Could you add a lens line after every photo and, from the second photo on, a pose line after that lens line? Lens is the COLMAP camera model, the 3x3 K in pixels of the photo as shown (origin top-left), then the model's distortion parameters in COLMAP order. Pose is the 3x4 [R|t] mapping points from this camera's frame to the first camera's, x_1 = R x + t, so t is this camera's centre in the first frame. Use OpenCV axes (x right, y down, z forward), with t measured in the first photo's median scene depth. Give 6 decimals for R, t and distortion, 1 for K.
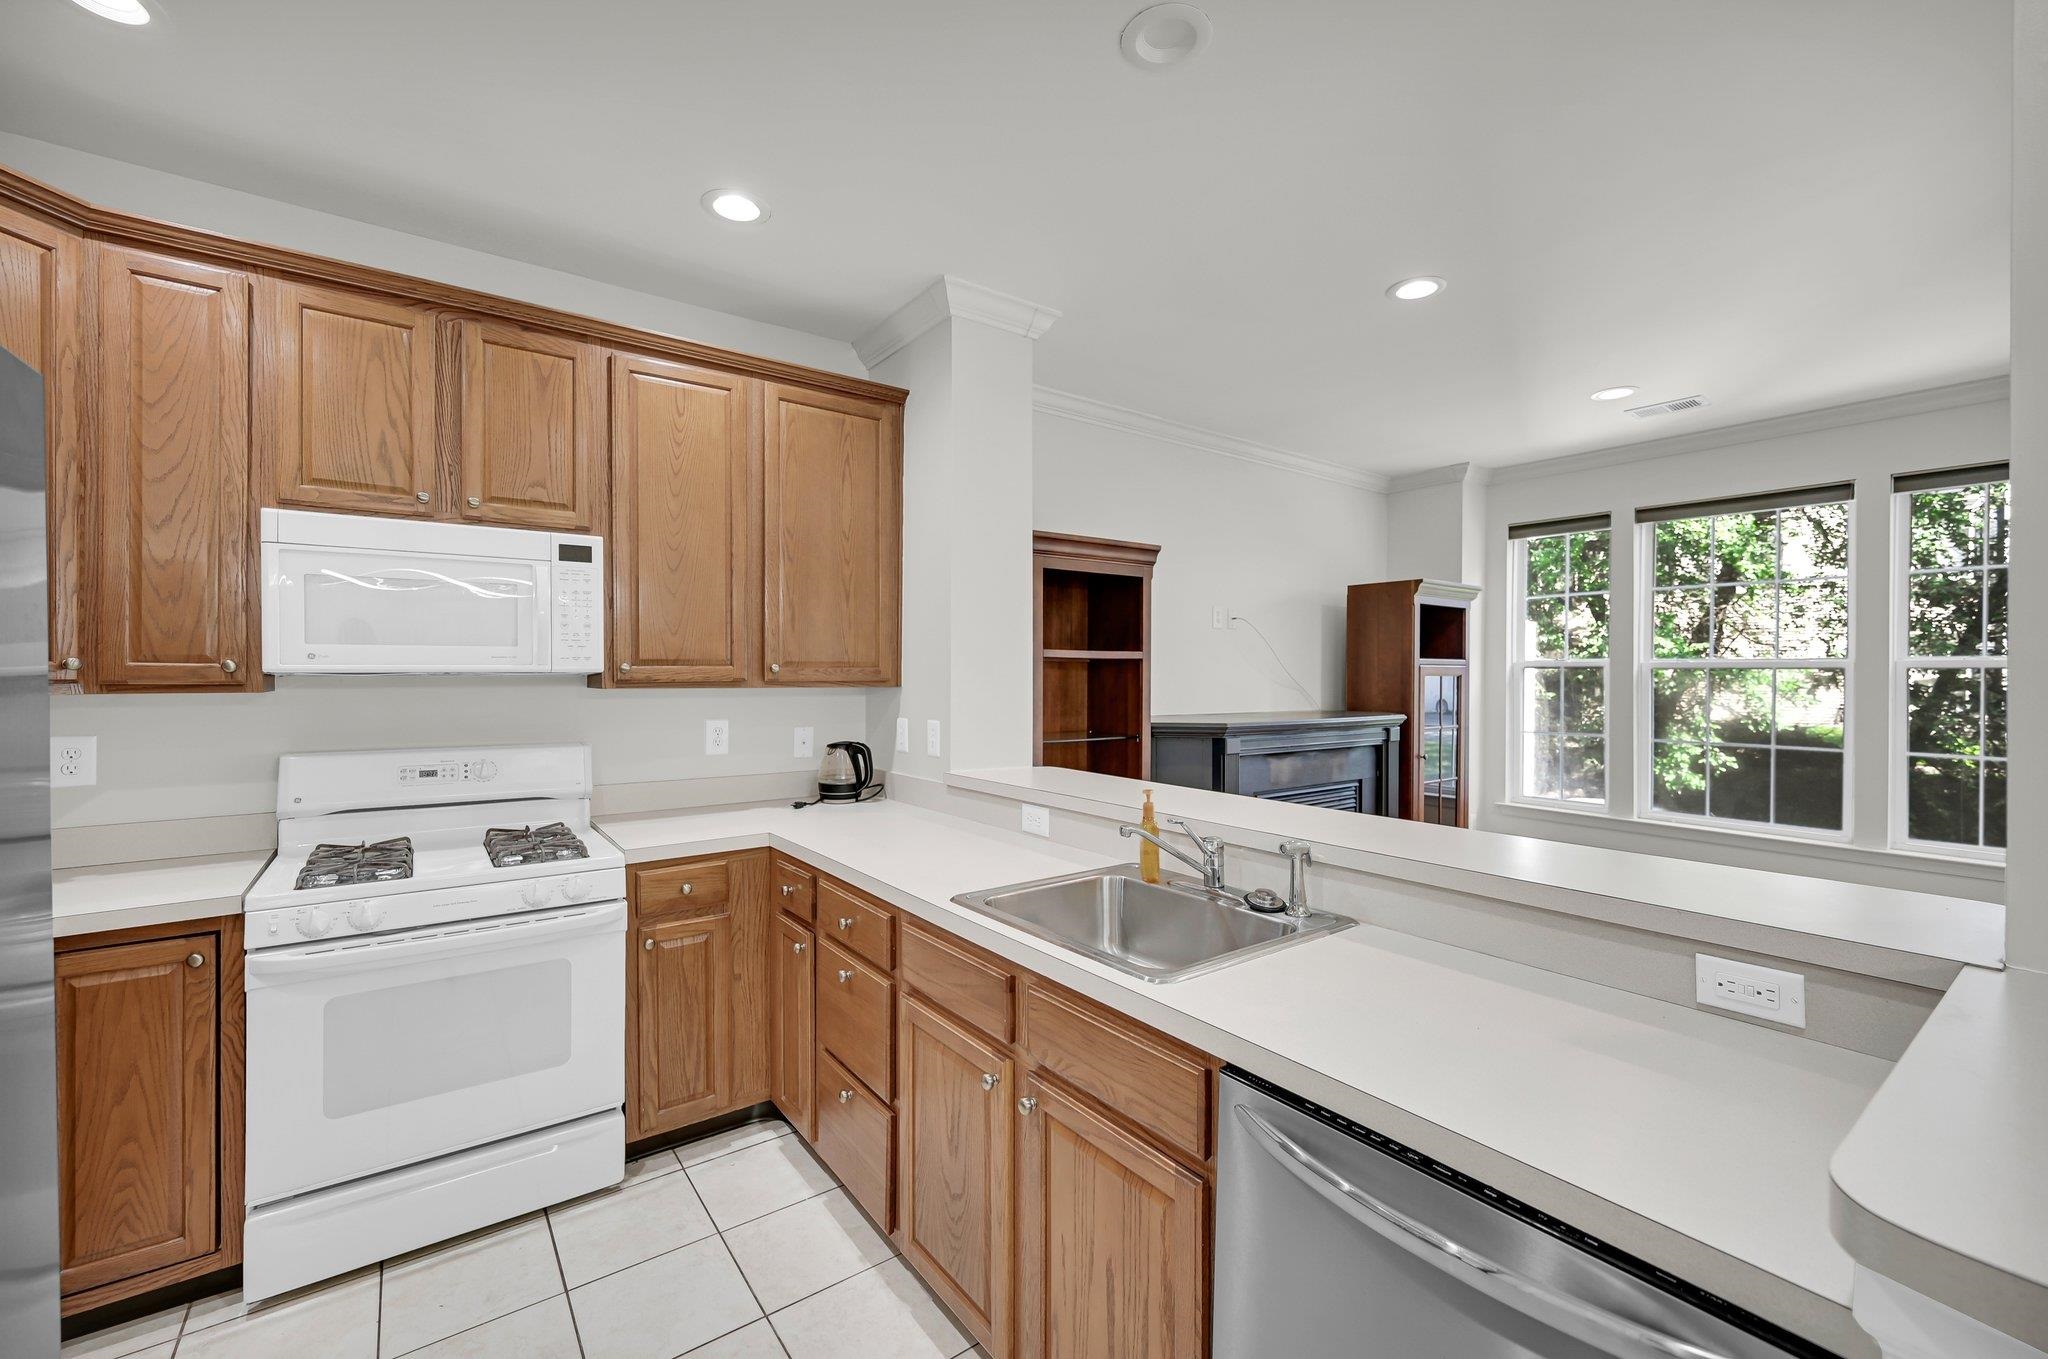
lens RADIAL K [[820.4, 0, 1025.9], [0, 820.4, 679.5], [0, 0, 1]] dist [0.001002, -0.000032]
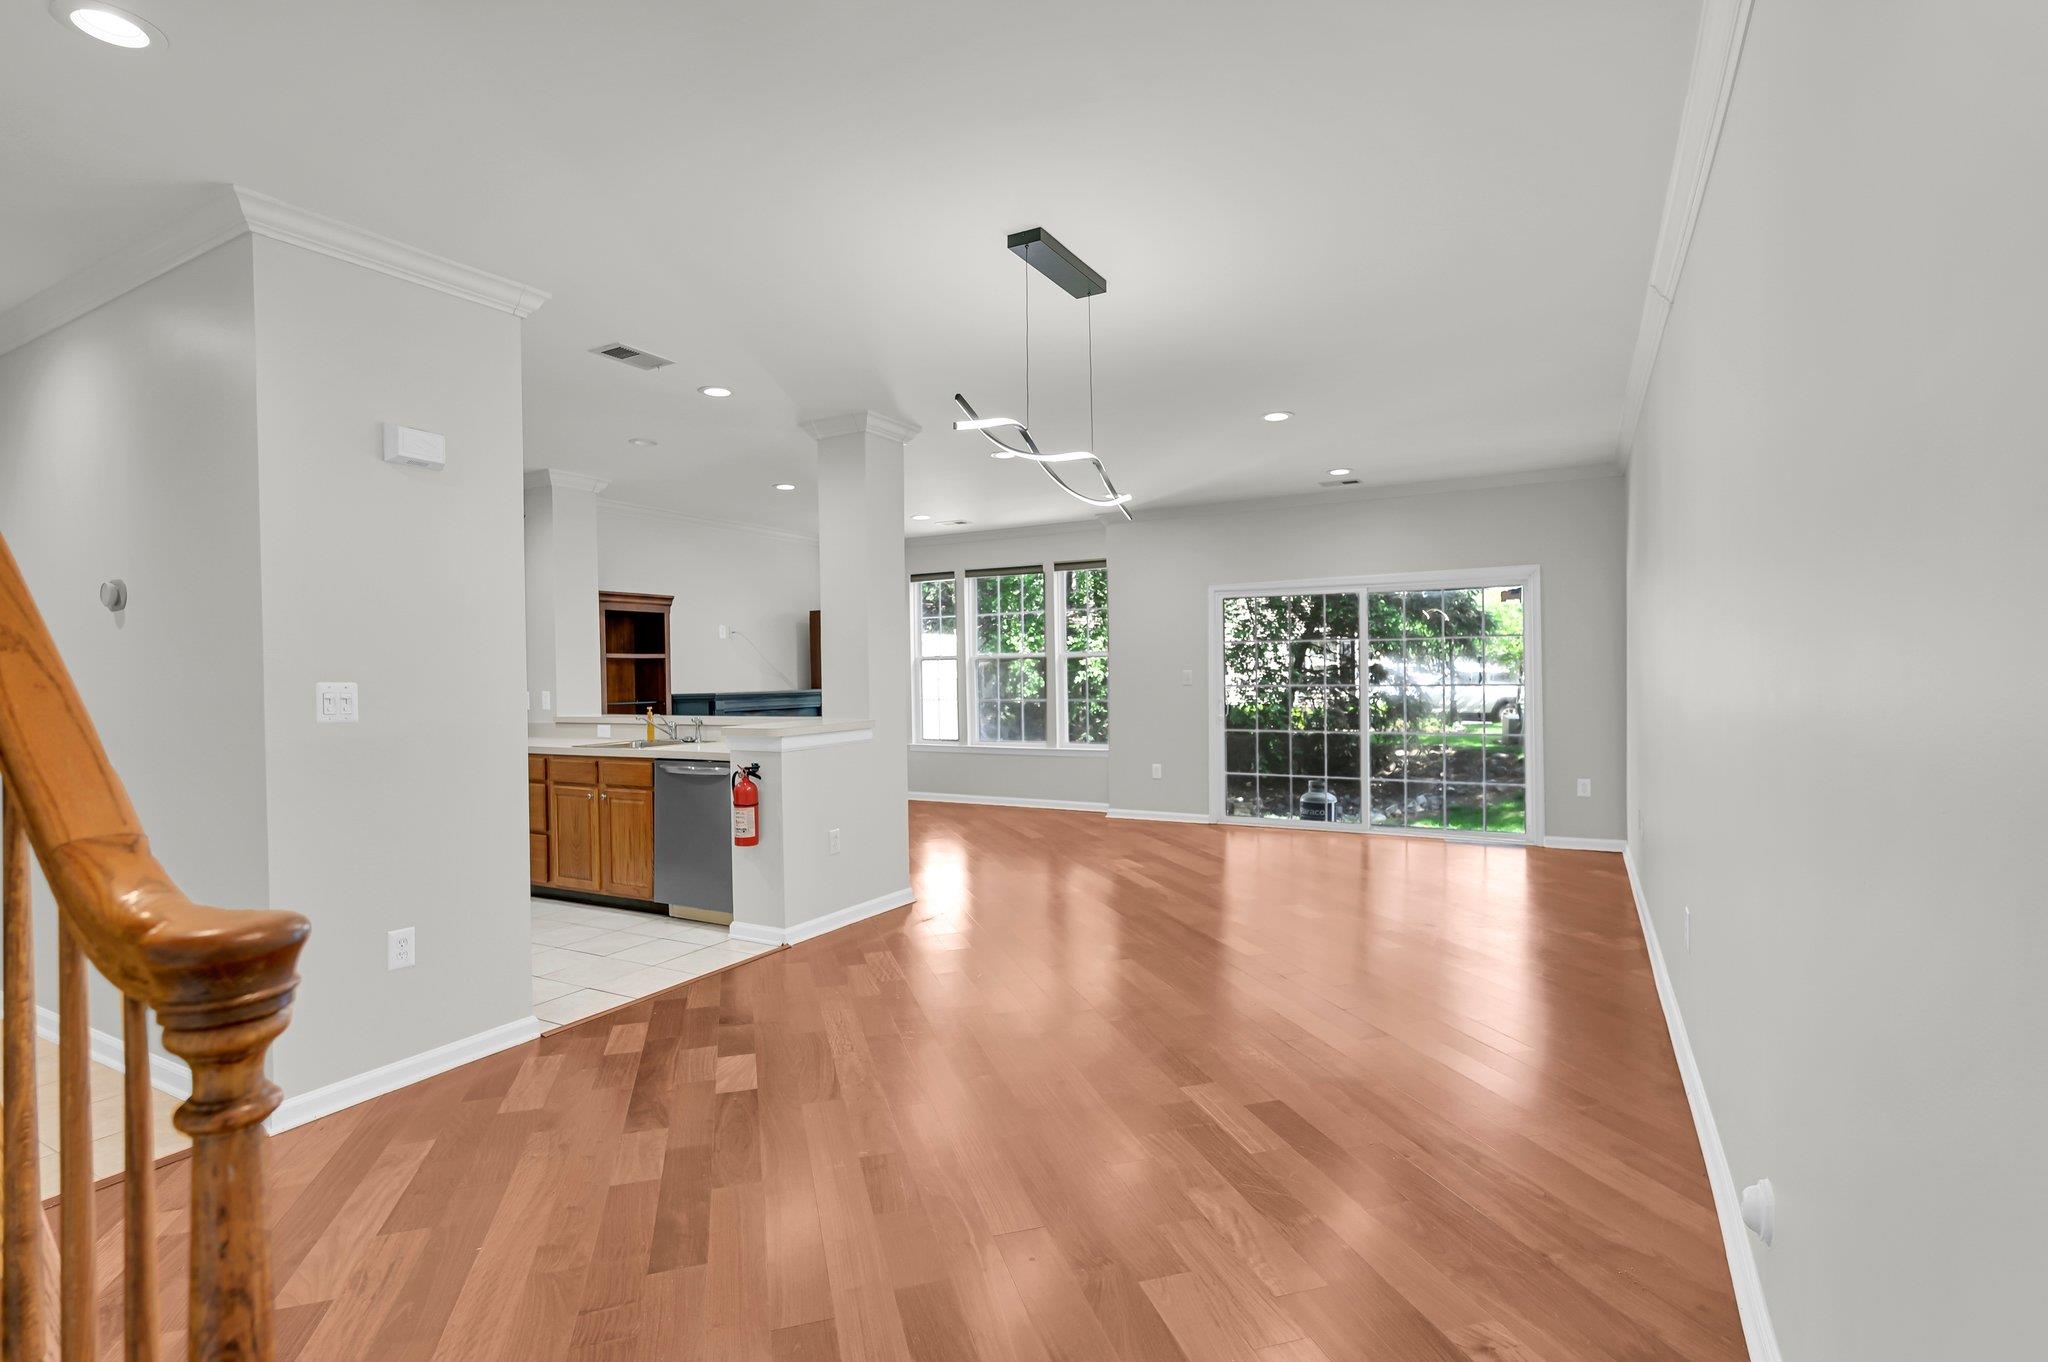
lens RADIAL K [[979.6, 0, 1017.2], [0, 979.6, 682.3], [0, 0, 1]] dist [0.003001, 0.001211]
pose [[0.910621, -0.023054, 0.412599, -0.058143], [0.023295, 0.999719, 0.004447, 0.048012], [-0.412585, 0.005562, 0.910902, -1.690601]]
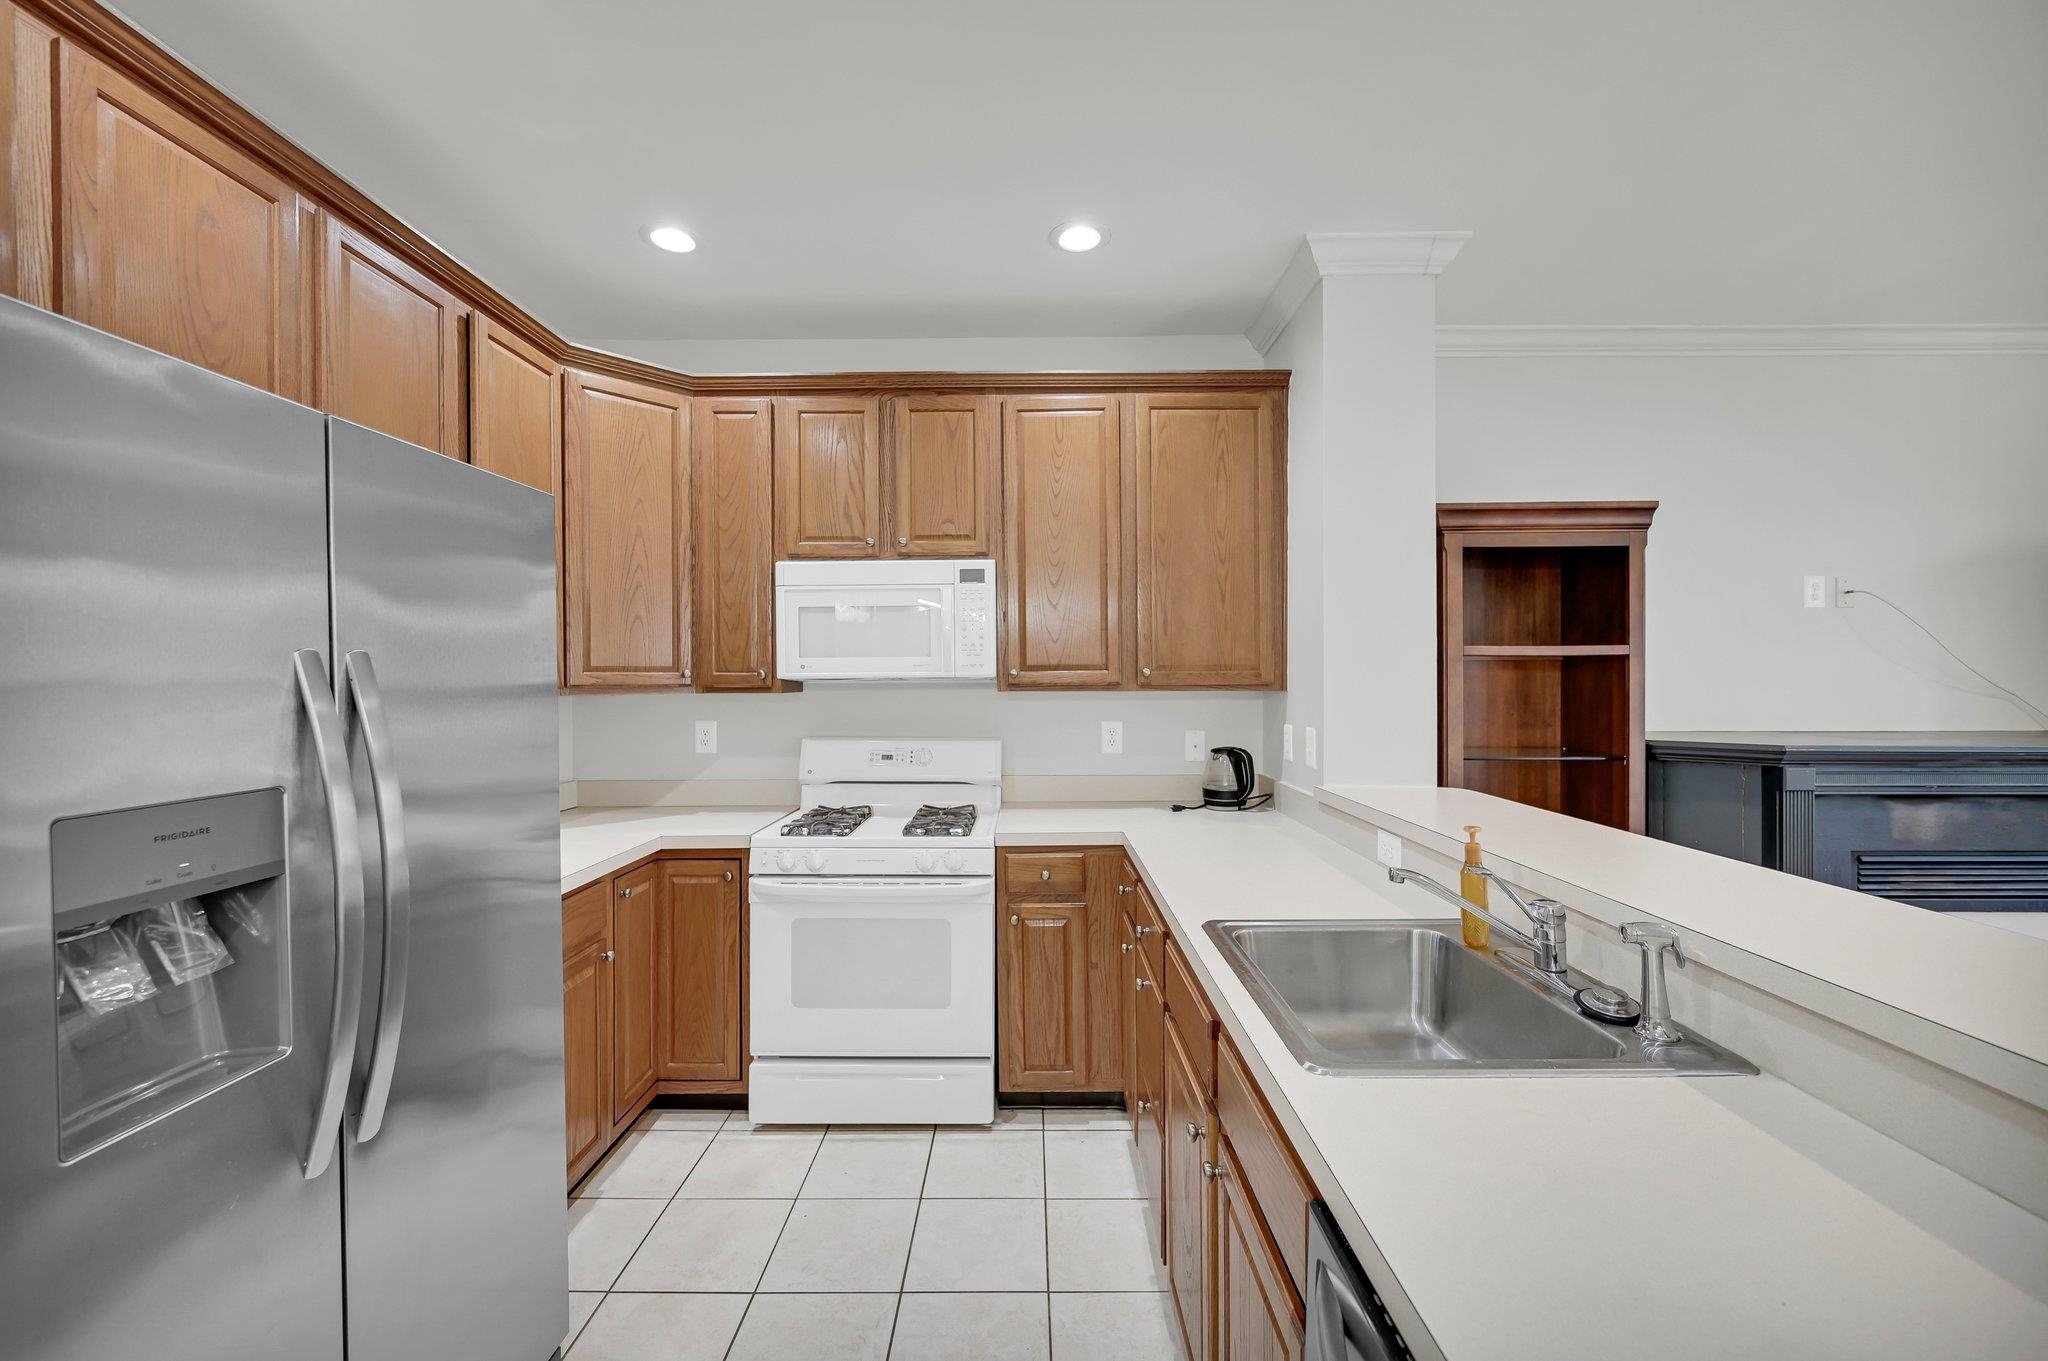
lens RADIAL K [[820.4, 0, 1028.9], [0, 820.4, 681.8], [0, 0, 1]] dist [0.001002, -0.000032]
pose [[0.807414, -0.002051, -0.589981, 0.186602], [0.002253, 0.999997, -0.000393, -0.001682], [0.589980, -0.001012, 0.807417, 0.090977]]
